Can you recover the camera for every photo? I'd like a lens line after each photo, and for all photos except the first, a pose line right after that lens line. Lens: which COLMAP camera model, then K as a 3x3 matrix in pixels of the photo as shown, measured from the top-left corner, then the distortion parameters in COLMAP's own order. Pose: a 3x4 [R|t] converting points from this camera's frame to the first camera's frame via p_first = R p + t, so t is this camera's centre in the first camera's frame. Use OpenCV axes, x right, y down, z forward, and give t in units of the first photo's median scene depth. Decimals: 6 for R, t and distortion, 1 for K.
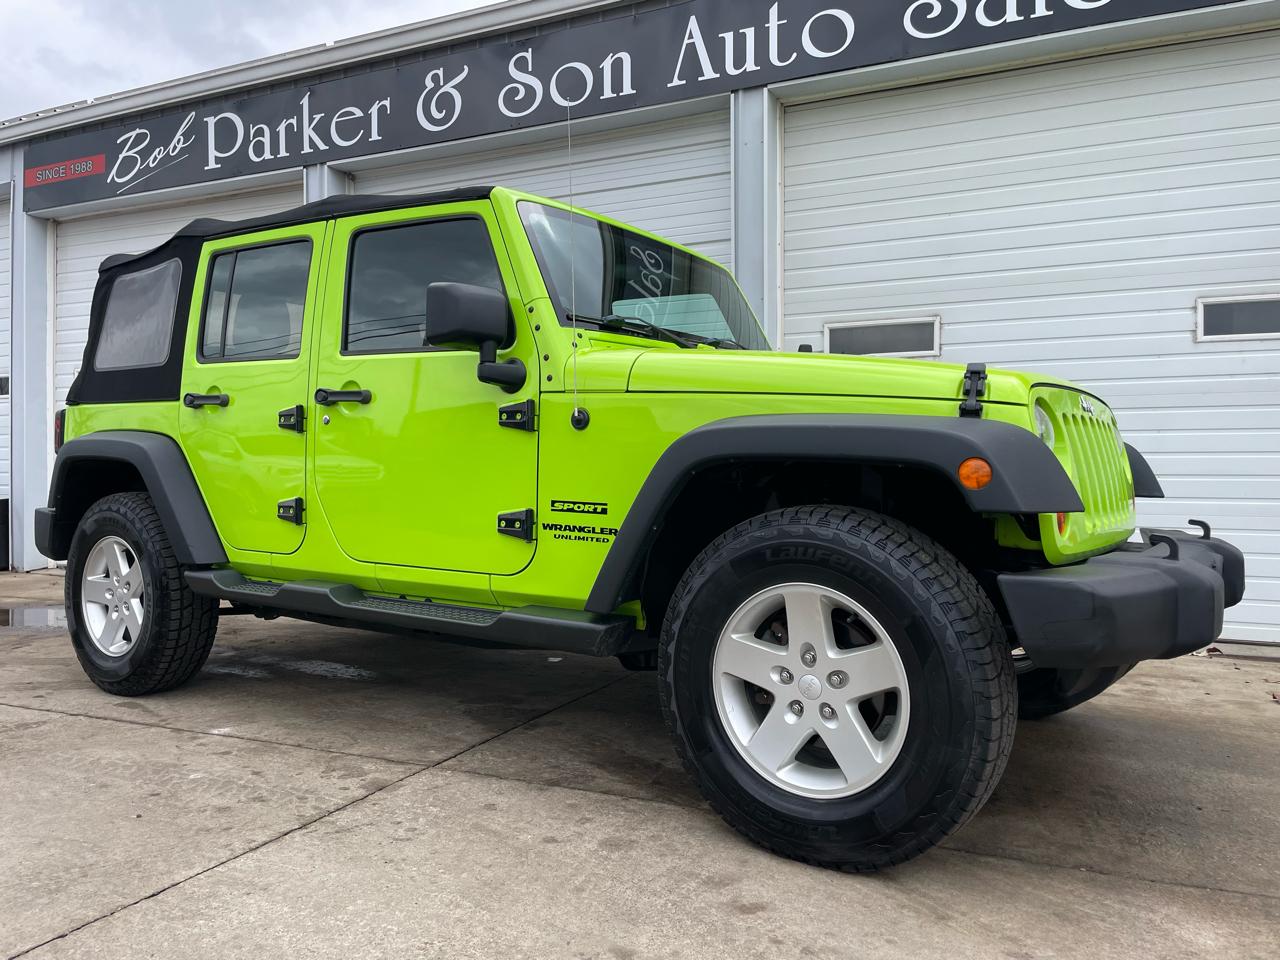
lens RADIAL K [[962.3, 0, 630.2], [0, 962.3, 466.1], [0, 0, 1]] dist [0.083362, -0.106995]
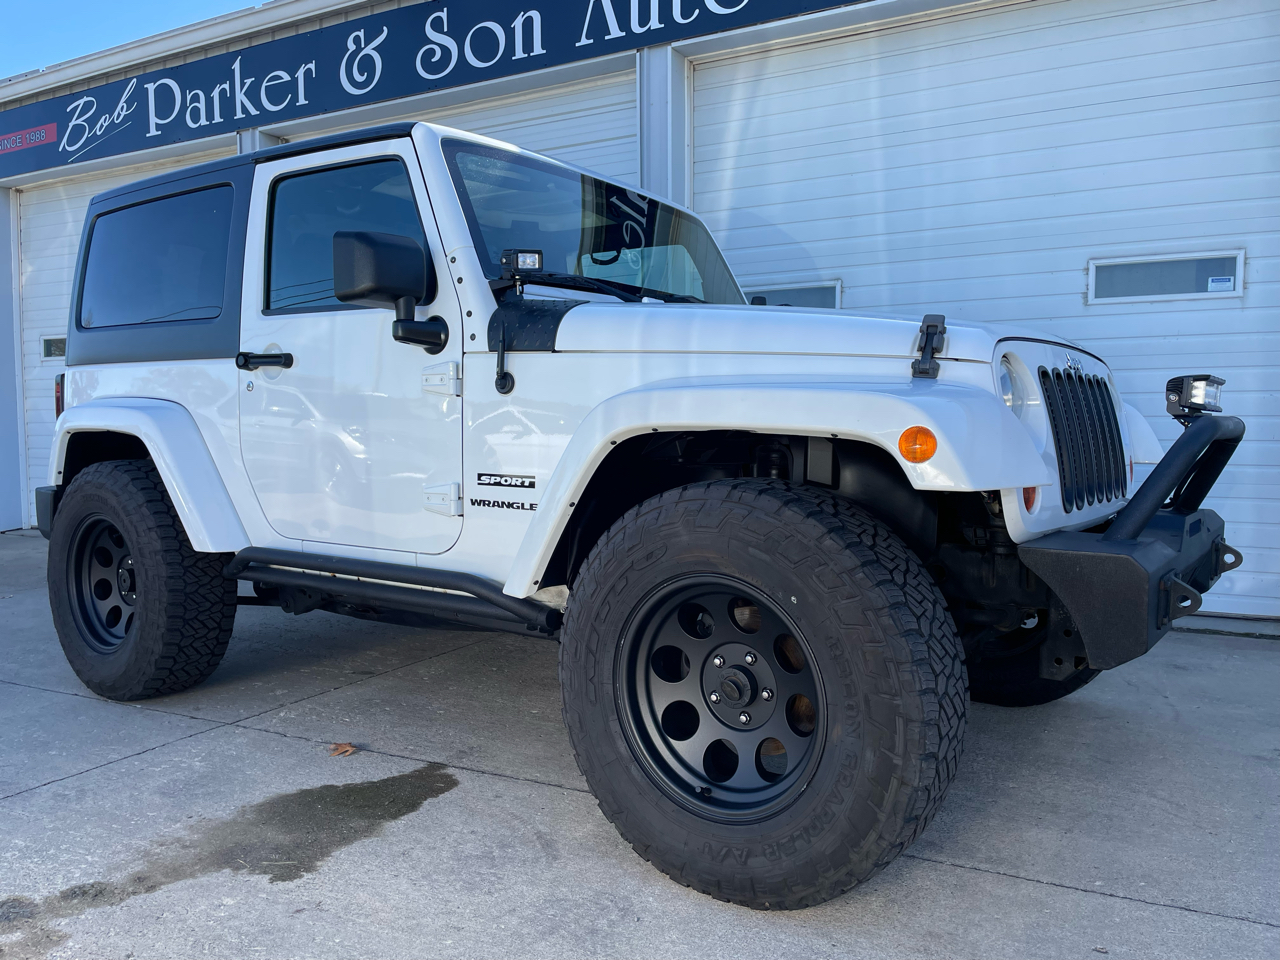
lens RADIAL K [[962.3, 0, 627.7], [0, 962.3, 482.2], [0, 0, 1]] dist [0.083362, -0.106995]
pose [[0.999091, -0.001321, -0.042619, 0.123300], [0.003892, 0.998172, 0.060309, -0.007361], [0.042462, -0.060420, 0.997269, -0.009465]]
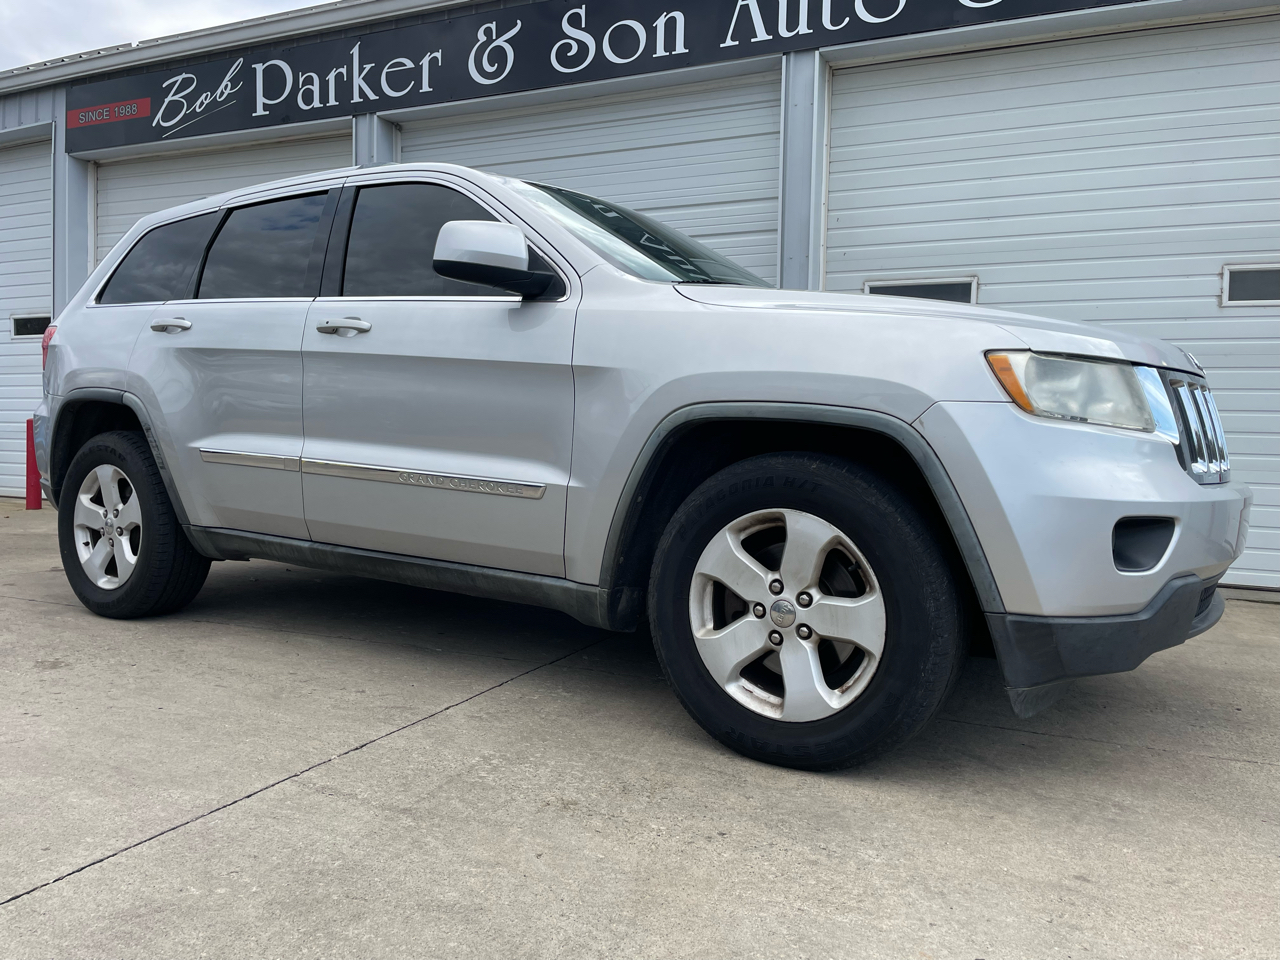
lens RADIAL K [[962.3, 0, 623.4], [0, 962.3, 469.2], [0, 0, 1]] dist [0.083362, -0.106995]
pose [[0.999662, 0.022305, 0.013382, -0.063642], [-0.022865, 0.998801, 0.043289, 0.014511], [-0.012401, -0.043581, 0.998973, -0.048744]]
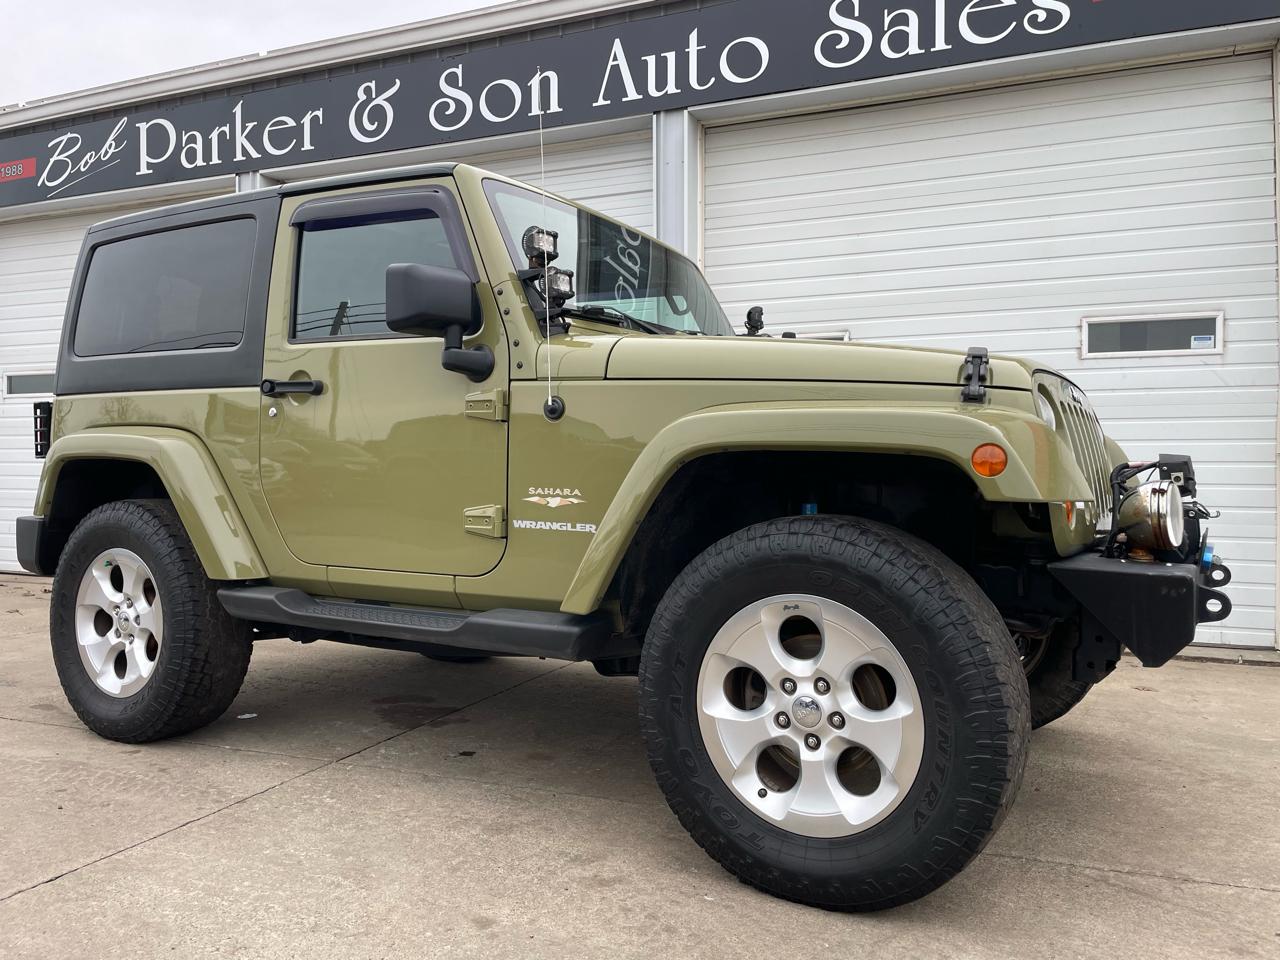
lens RADIAL K [[962.3, 0, 634.6], [0, 962.3, 467.3], [0, 0, 1]] dist [0.083362, -0.106995]
pose [[0.998718, 0.001830, 0.050579, 0.028904], [-0.001806, 0.999998, -0.000526, -0.005135], [-0.050580, 0.000434, 0.998720, -0.031886]]
